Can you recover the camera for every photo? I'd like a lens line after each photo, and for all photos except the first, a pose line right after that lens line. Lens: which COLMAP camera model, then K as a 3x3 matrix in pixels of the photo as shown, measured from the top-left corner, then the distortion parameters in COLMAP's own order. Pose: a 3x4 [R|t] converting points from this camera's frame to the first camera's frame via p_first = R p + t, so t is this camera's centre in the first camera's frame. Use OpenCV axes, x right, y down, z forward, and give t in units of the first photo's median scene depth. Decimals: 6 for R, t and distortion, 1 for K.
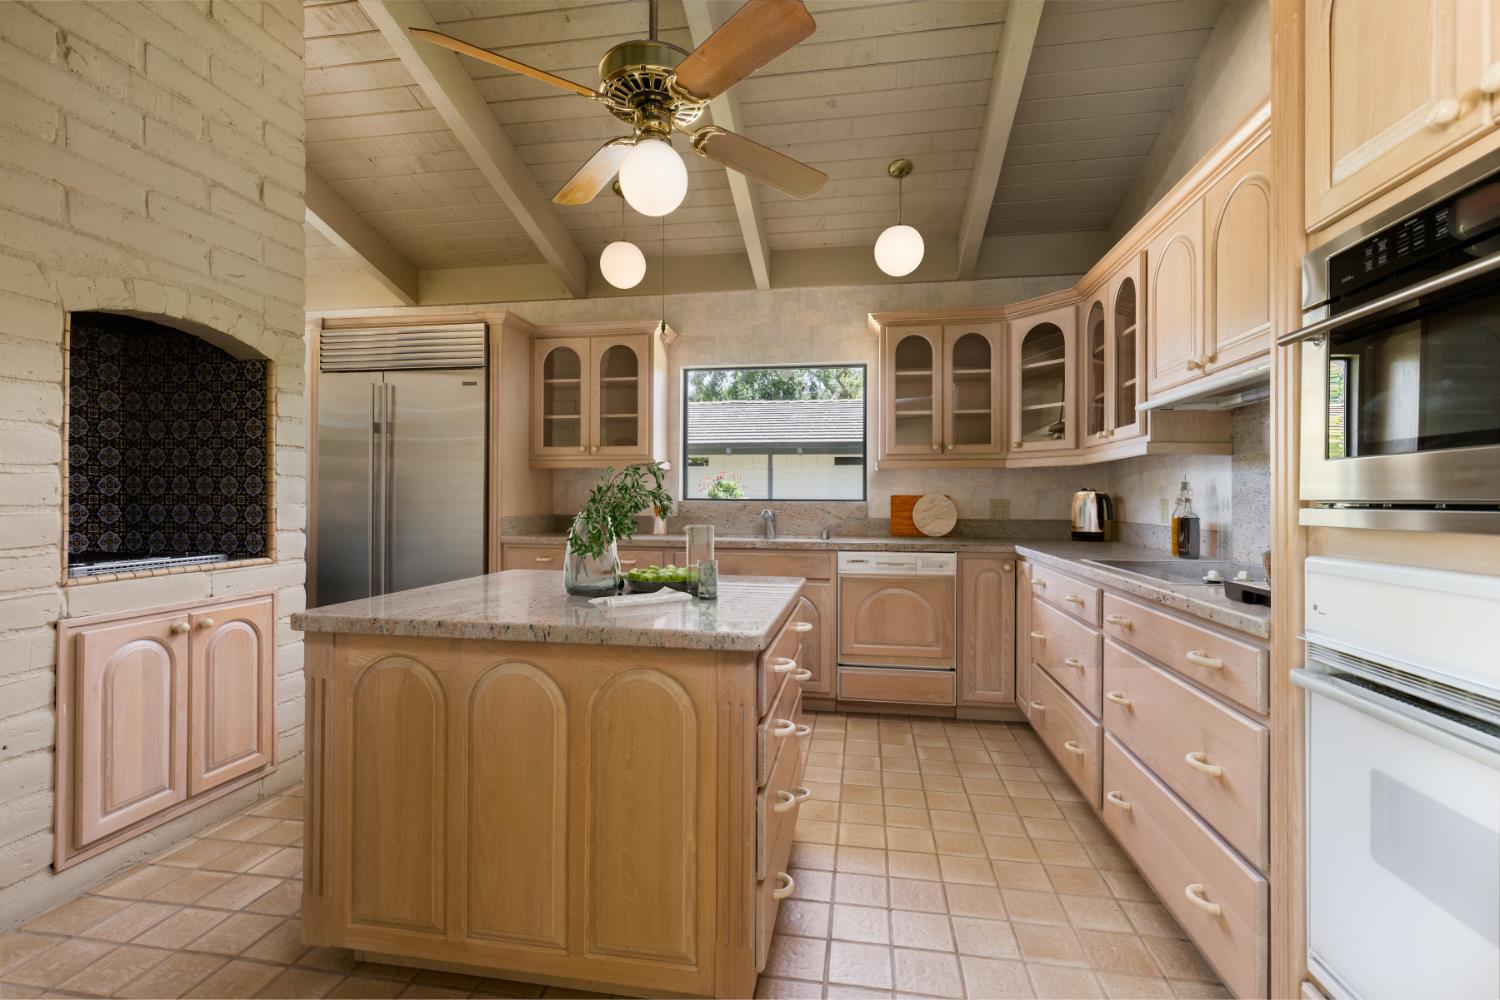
lens RADIAL K [[674.6, 0, 759.1], [0, 674.6, 498.3], [0, 0, 1]] dist [0.000515, 0.000533]
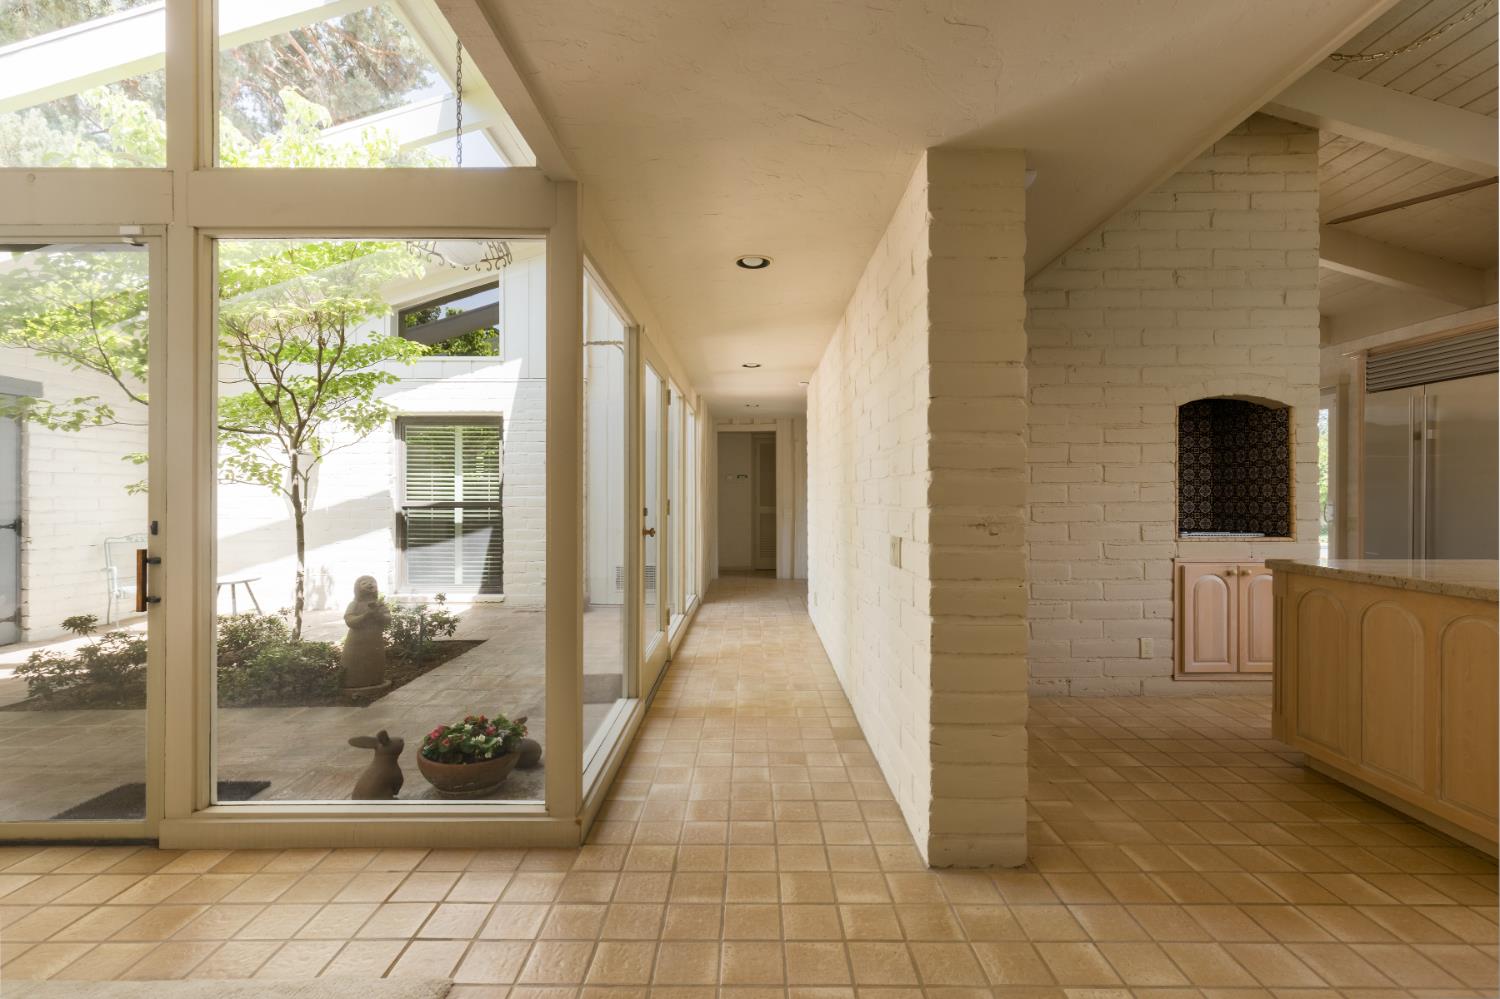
lens RADIAL K [[674.6, 0, 756.8], [0, 674.6, 498.8], [0, 0, 1]] dist [0.000515, 0.000533]
pose [[0.166658, -0.002647, -0.986011, 0.707157], [0.002988, 0.999993, -0.002180, 0.001339], [0.986010, -0.002583, 0.166664, -0.541593]]
